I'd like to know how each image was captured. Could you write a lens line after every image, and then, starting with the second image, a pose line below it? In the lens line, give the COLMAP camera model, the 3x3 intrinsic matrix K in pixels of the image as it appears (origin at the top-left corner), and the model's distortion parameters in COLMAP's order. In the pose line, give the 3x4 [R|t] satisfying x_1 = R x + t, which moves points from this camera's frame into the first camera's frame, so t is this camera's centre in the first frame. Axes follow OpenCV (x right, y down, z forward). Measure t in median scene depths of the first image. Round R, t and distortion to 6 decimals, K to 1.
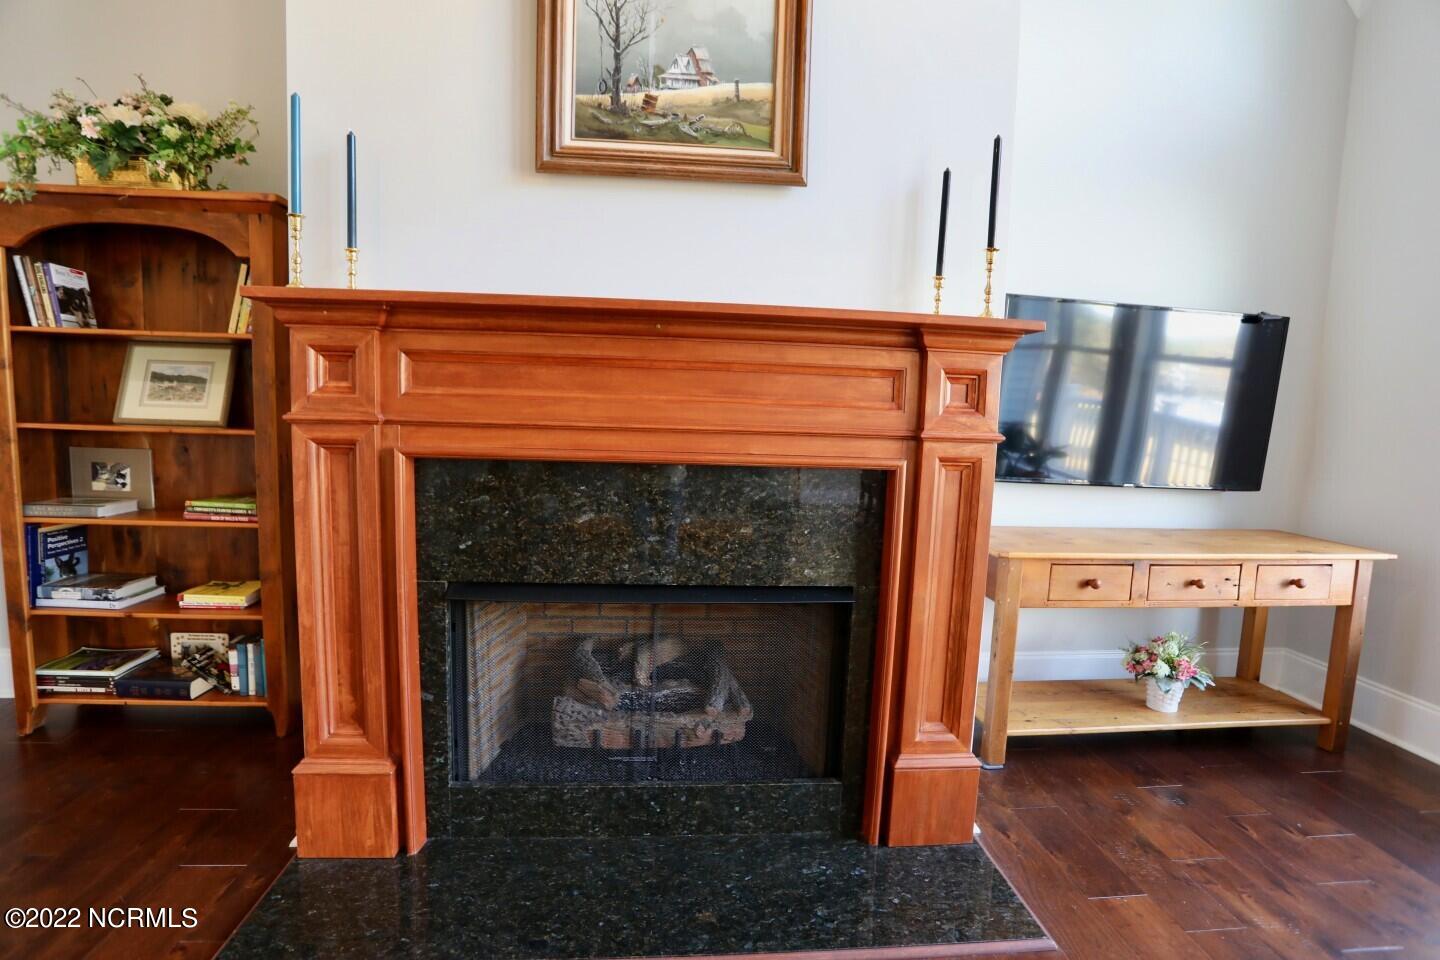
lens RADIAL K [[692.6, 0, 725.8], [0, 692.6, 483.2], [0, 0, 1]] dist [-0.064331, 0.026810]
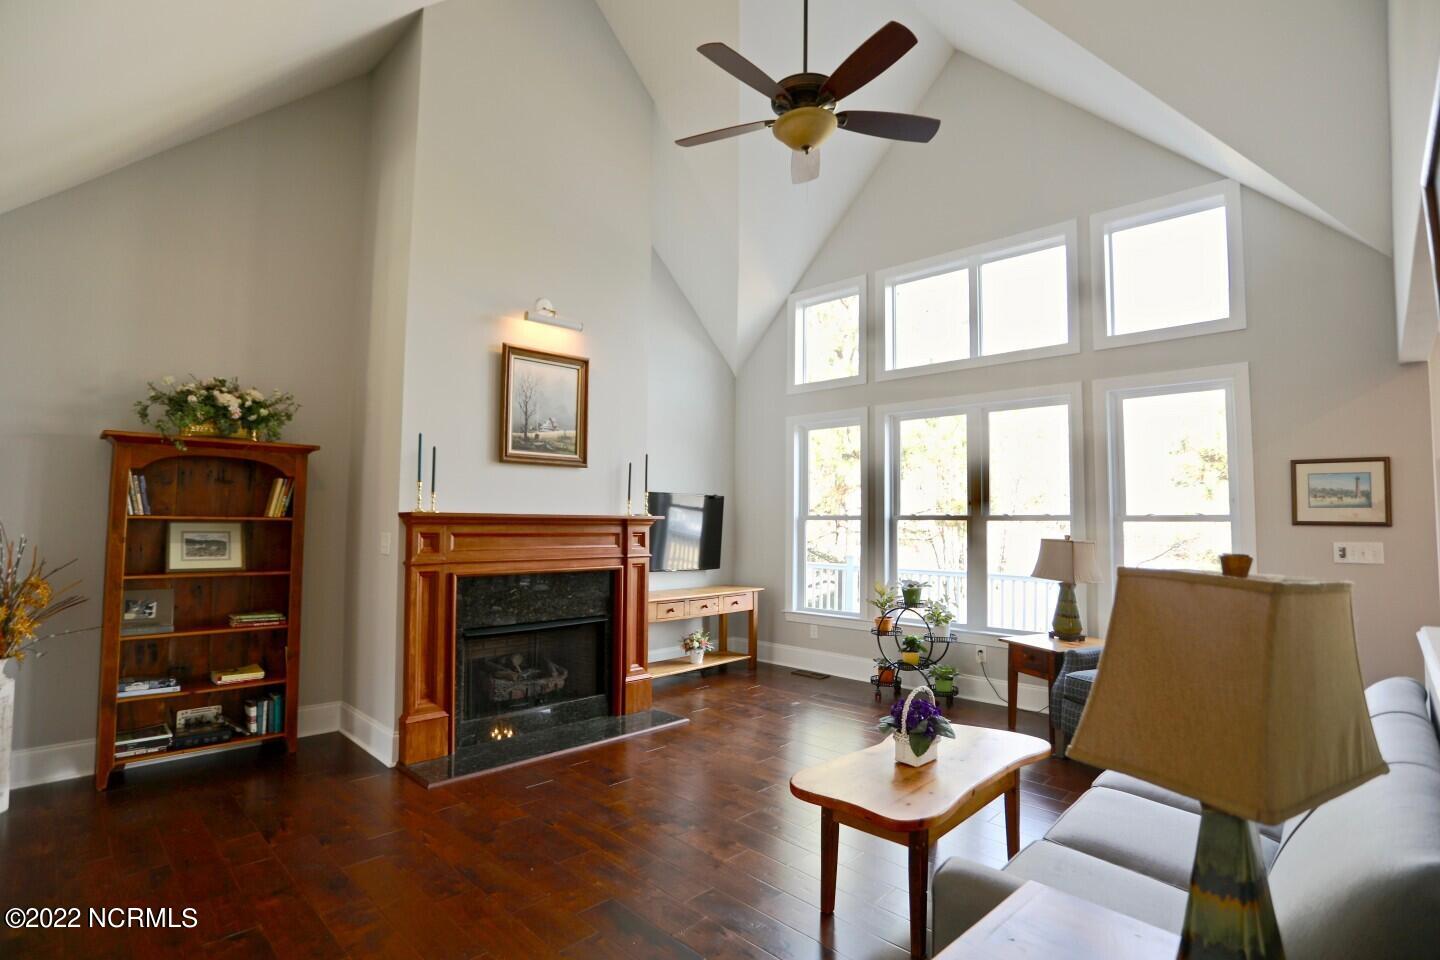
lens RADIAL K [[692.6, 0, 725.8], [0, 692.6, 483.2], [0, 0, 1]] dist [-0.064331, 0.026810]
pose [[0.756422, 0.011331, 0.653986, -1.135521], [0.085252, 0.989613, -0.115752, -0.004223], [-0.648504, 0.143311, 0.747599, -1.269340]]
